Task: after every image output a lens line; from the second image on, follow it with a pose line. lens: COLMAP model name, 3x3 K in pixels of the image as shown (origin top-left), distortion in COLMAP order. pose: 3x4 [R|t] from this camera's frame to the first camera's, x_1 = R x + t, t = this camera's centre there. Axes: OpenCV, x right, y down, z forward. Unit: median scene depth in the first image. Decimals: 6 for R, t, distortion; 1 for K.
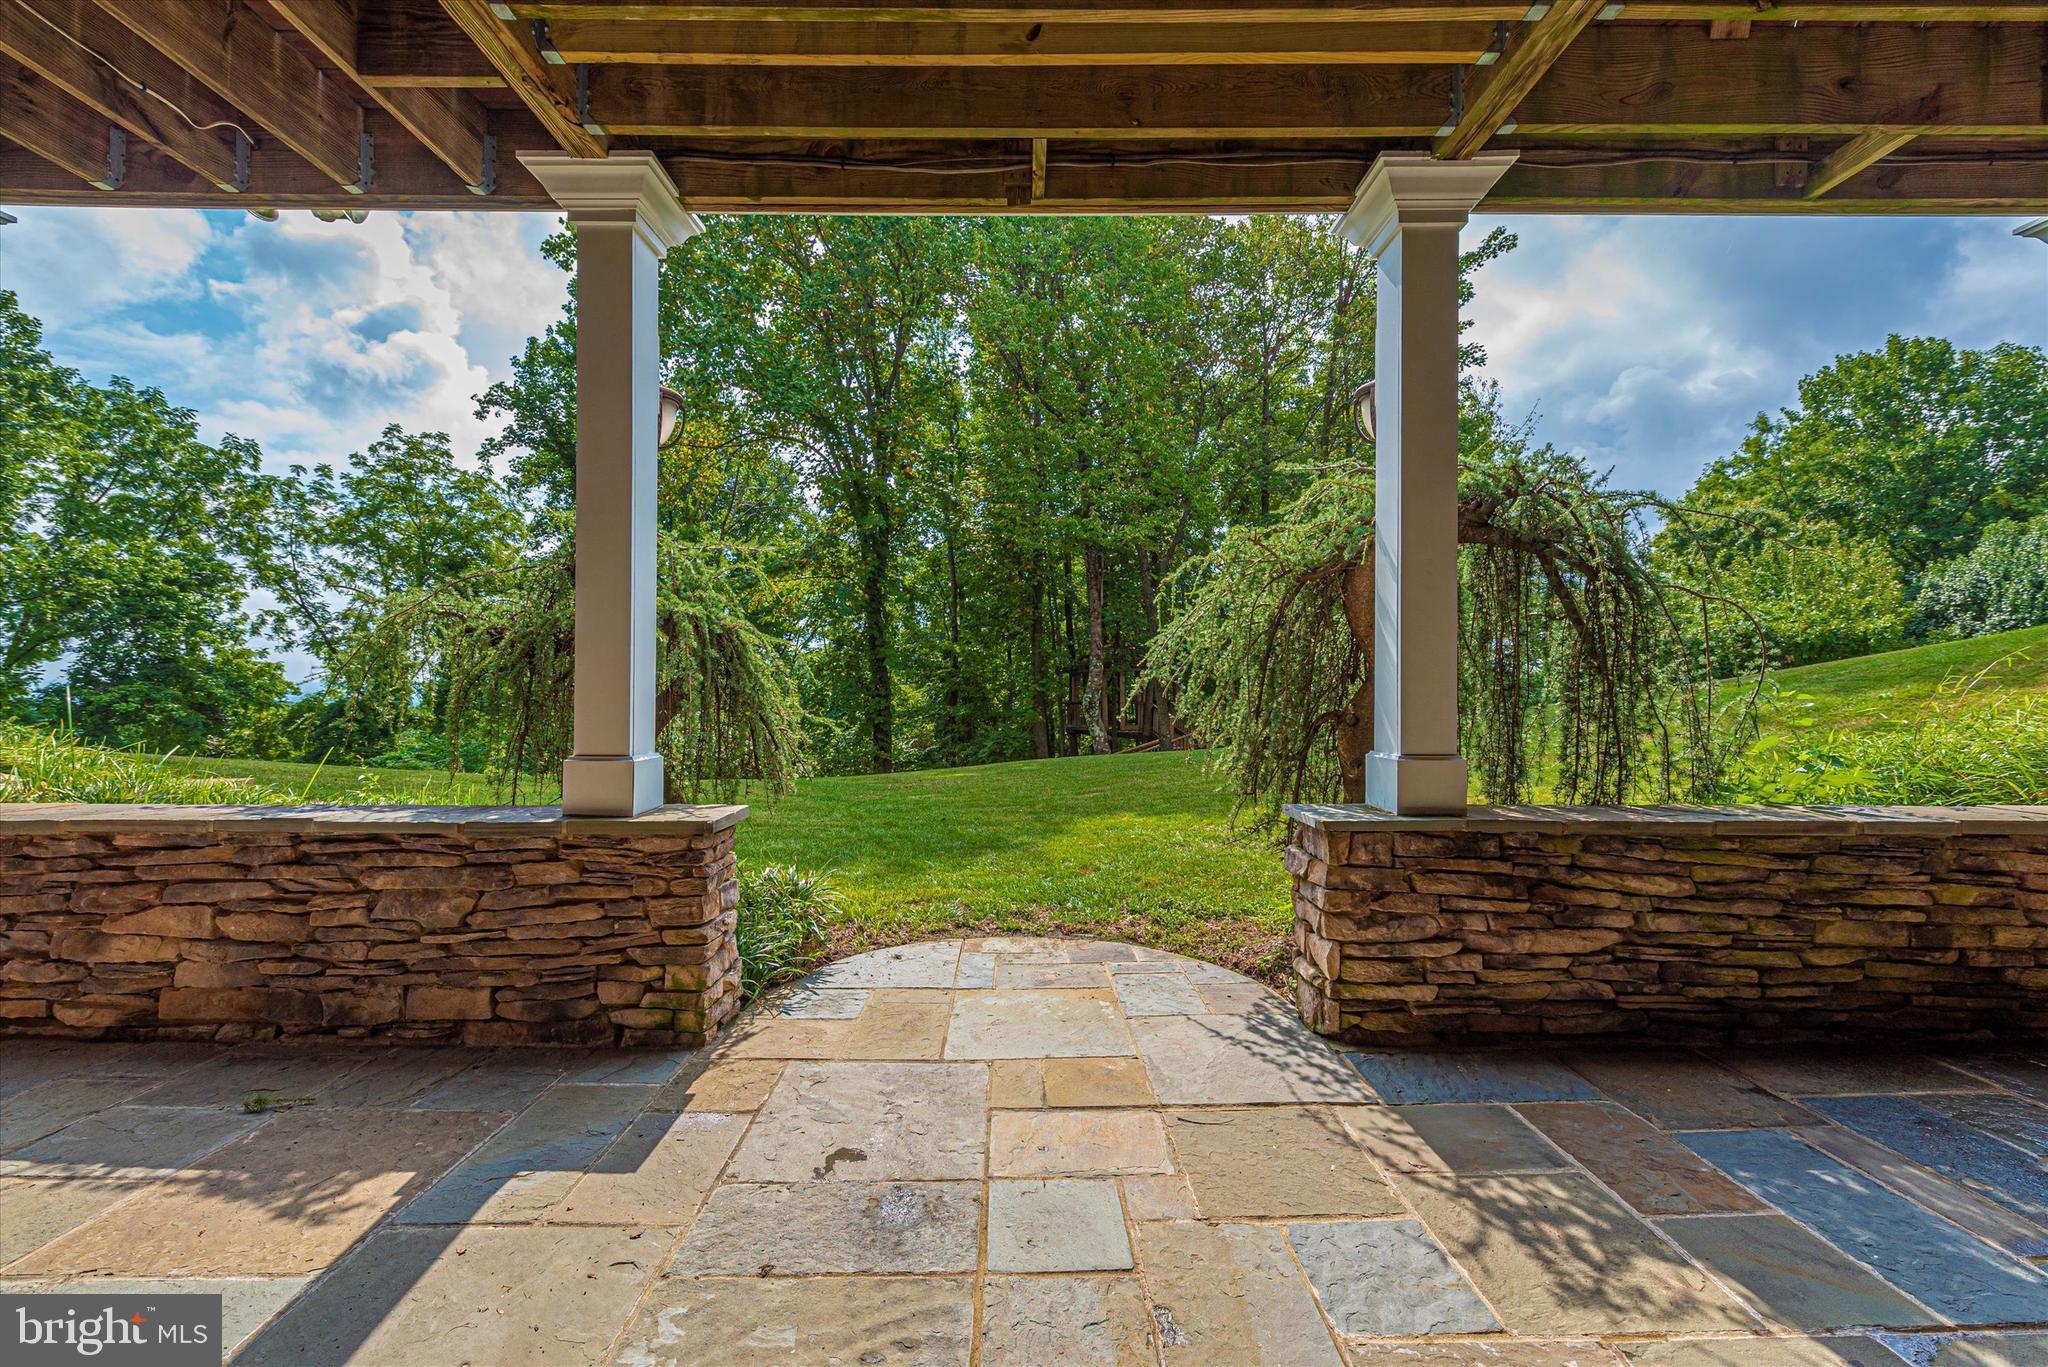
lens RADIAL K [[793.8, 0, 1022.2], [0, 793.8, 677.6], [0, 0, 1]] dist [0.003203, -0.000238]
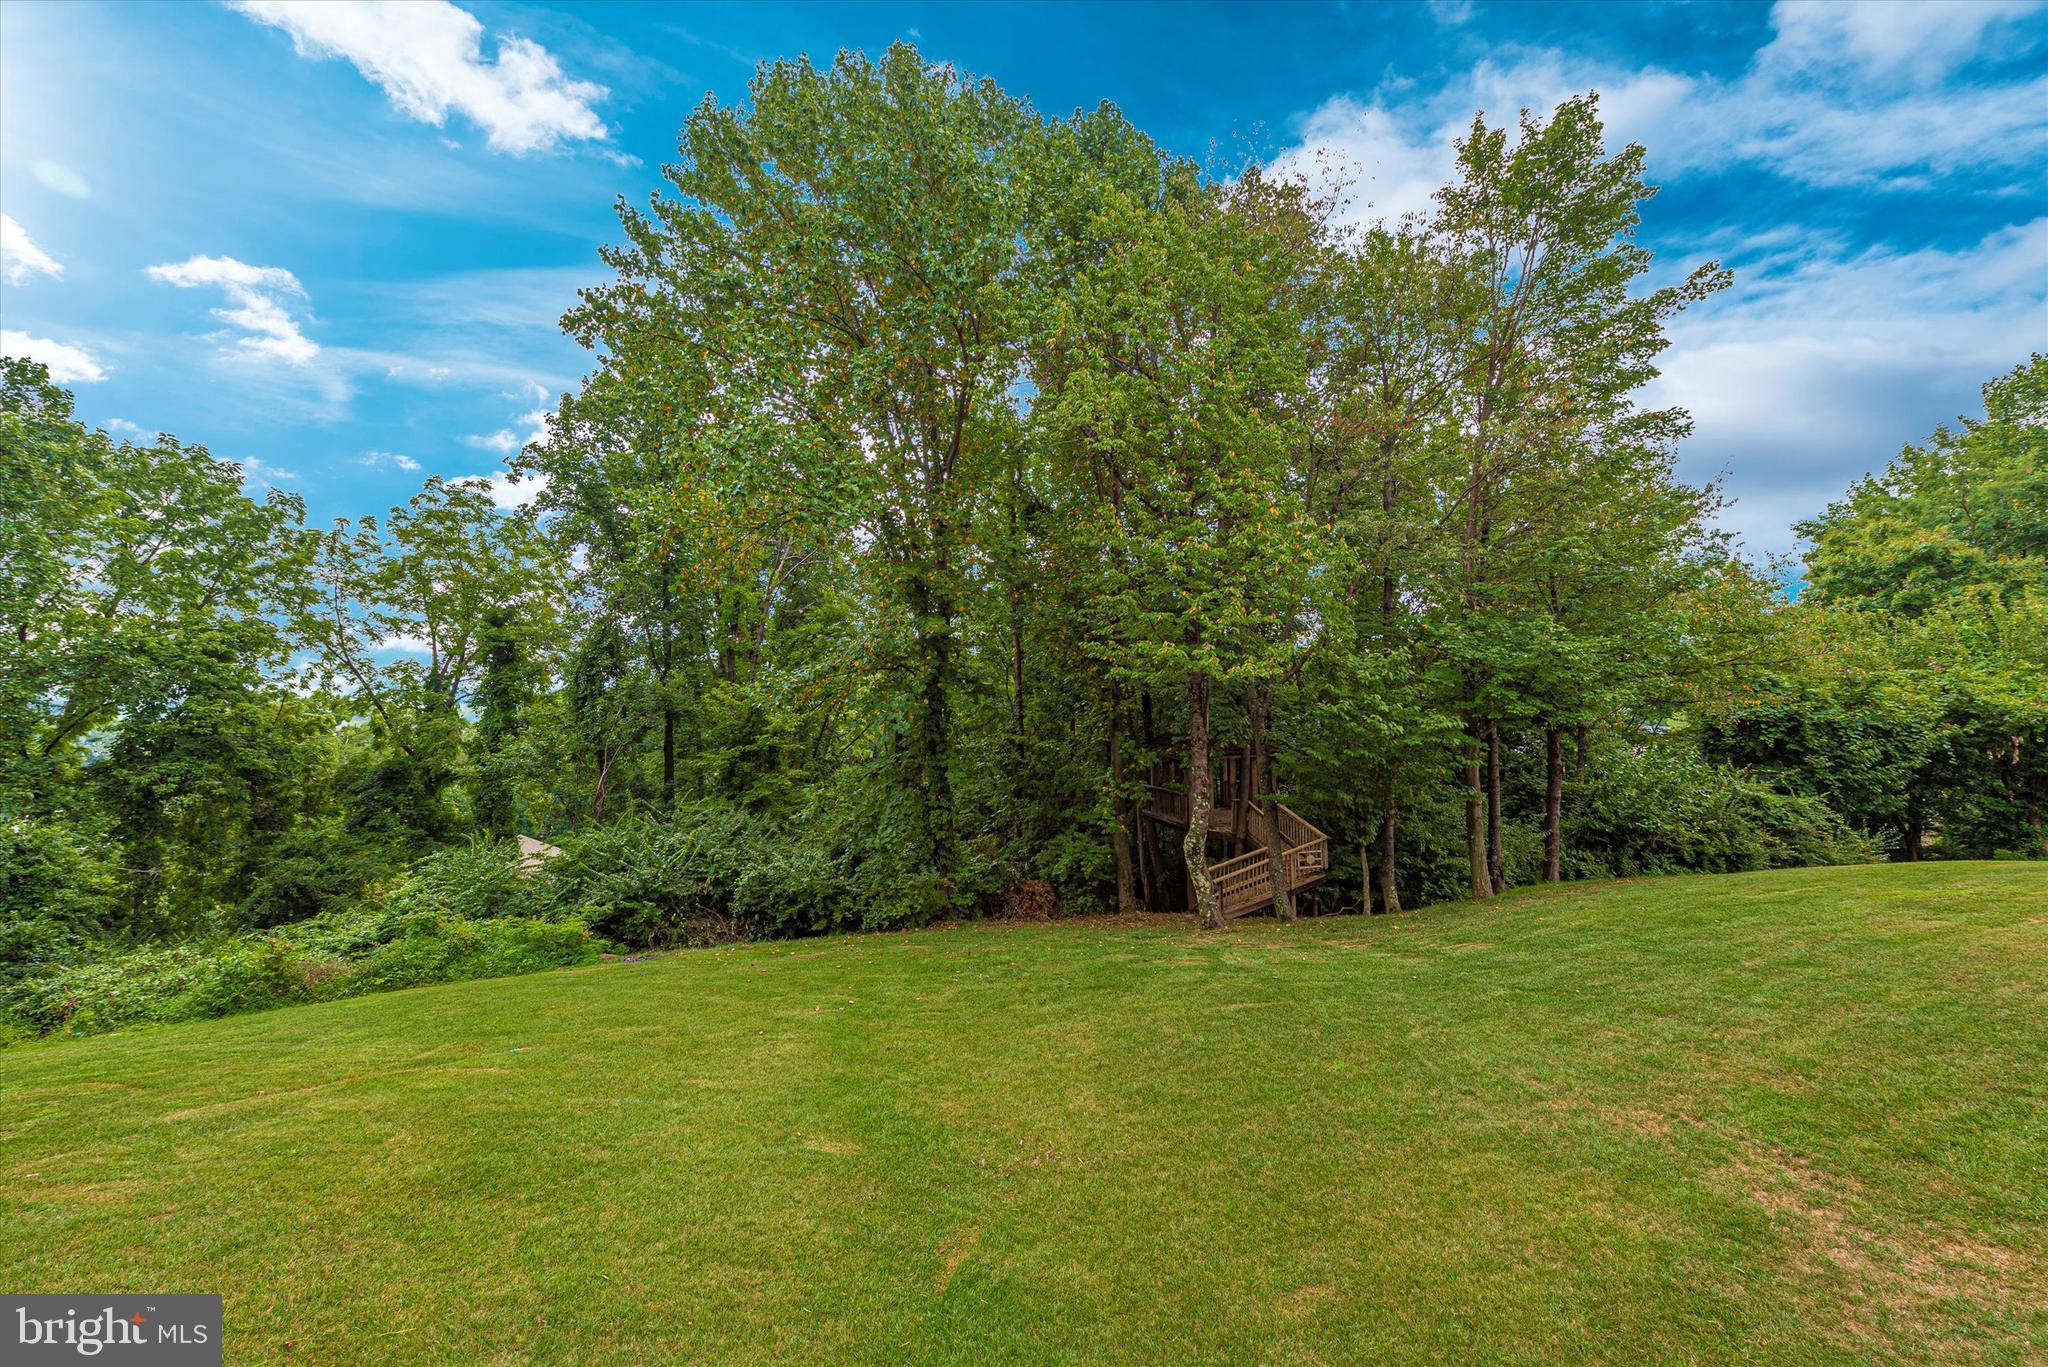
lens RADIAL K [[799.0, 0, 1024.8], [0, 799.0, 678.6], [0, 0, 1]] dist [0.001657, -0.000341]
pose [[0.998224, -0.002530, -0.059525, -0.027474], [0.003160, 0.999940, 0.010491, -0.103859], [0.059495, -0.010661, 0.998172, 0.097467]]
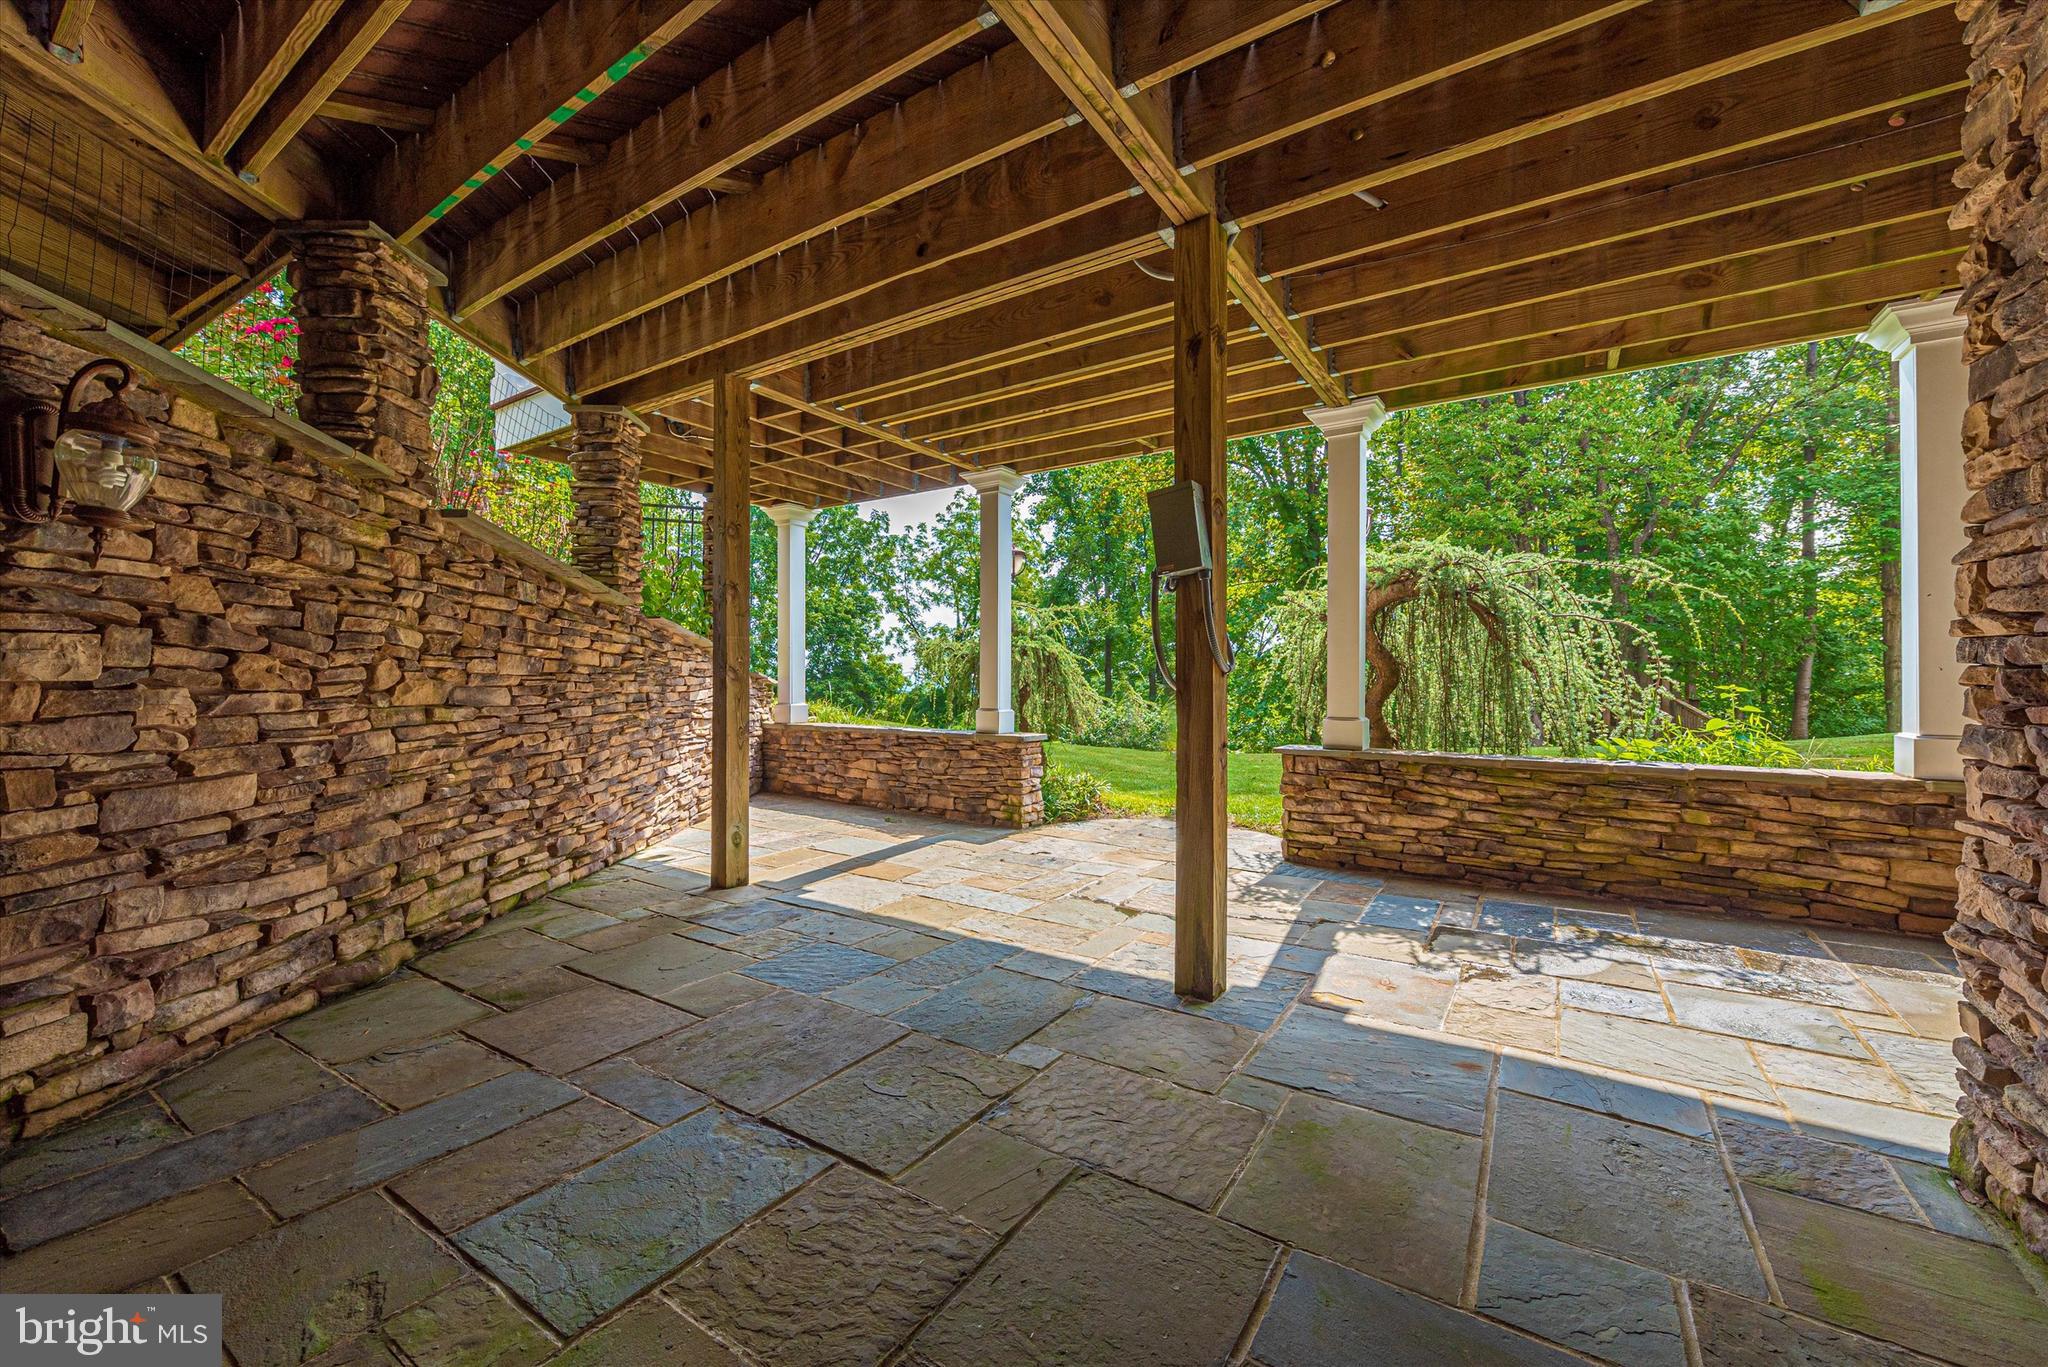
lens RADIAL K [[799.0, 0, 1024.8], [0, 799.0, 678.6], [0, 0, 1]] dist [0.001657, -0.000341]
pose [[0.826708, -0.001306, -0.562629, 0.094120], [0.006696, 0.999949, 0.007517, -0.001401], [0.562591, -0.009982, 0.826675, -0.096803]]
